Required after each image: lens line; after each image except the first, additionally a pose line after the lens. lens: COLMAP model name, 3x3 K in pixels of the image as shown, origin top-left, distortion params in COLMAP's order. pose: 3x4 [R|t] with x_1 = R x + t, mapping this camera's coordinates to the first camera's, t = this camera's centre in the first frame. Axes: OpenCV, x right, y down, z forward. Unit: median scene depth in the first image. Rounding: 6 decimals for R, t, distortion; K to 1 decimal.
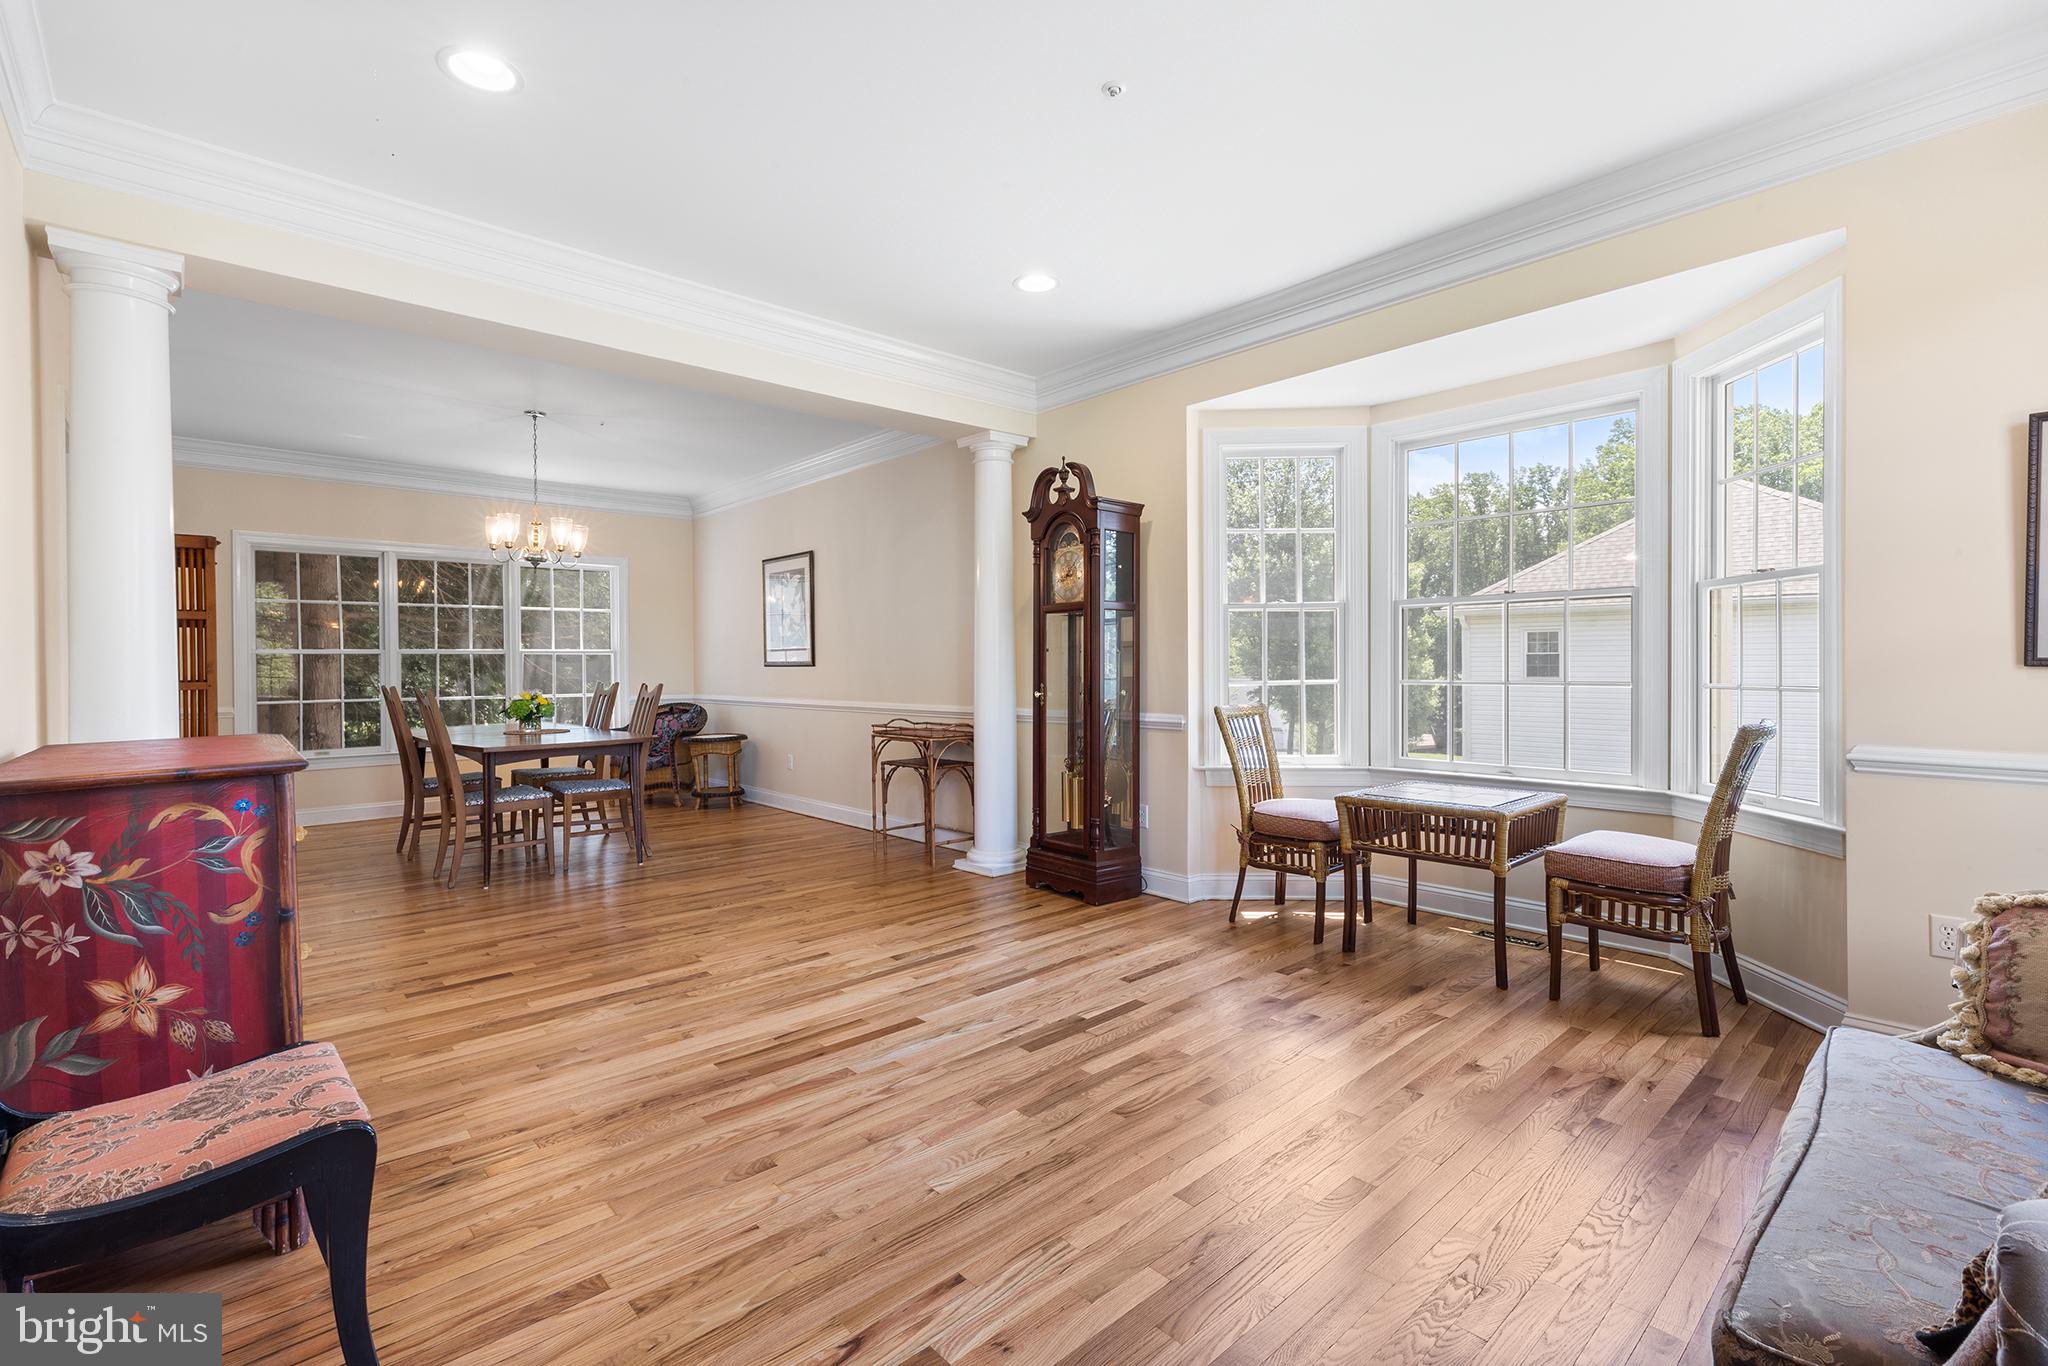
lens RADIAL K [[924.9, 0, 1025.3], [0, 924.9, 675.8], [0, 0, 1]] dist [0.004336, -0.000381]
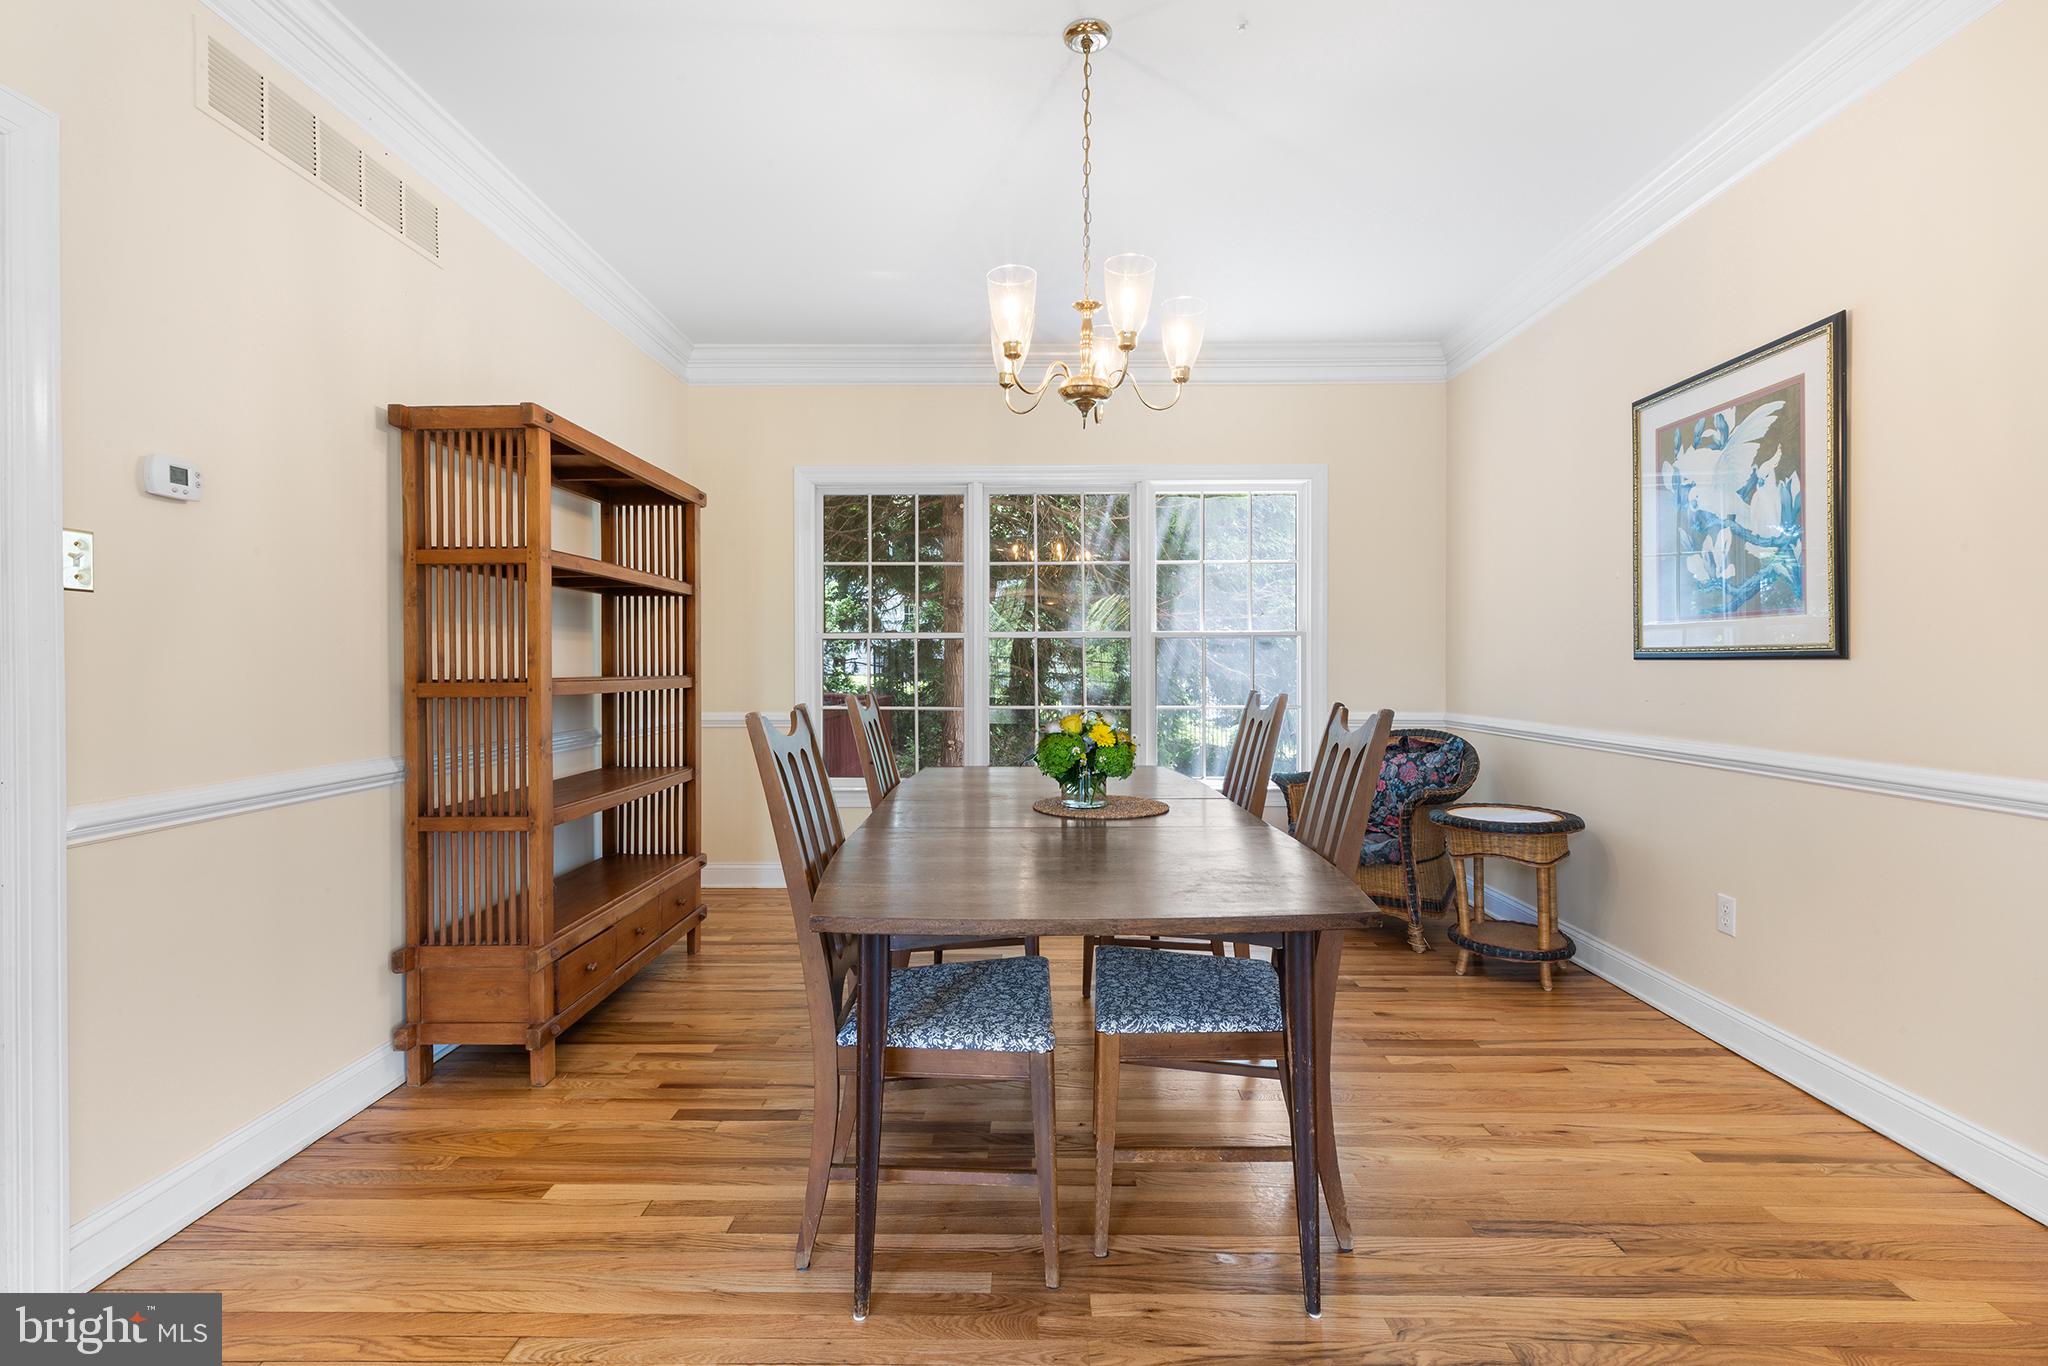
lens RADIAL K [[924.9, 0, 1029.1], [0, 924.9, 665.4], [0, 0, 1]] dist [0.004336, -0.000381]
pose [[0.737359, 0.007686, -0.675457, -0.220864], [-0.013479, 0.999904, -0.003336, -0.003118], [0.675367, 0.011565, 0.737392, 0.558660]]
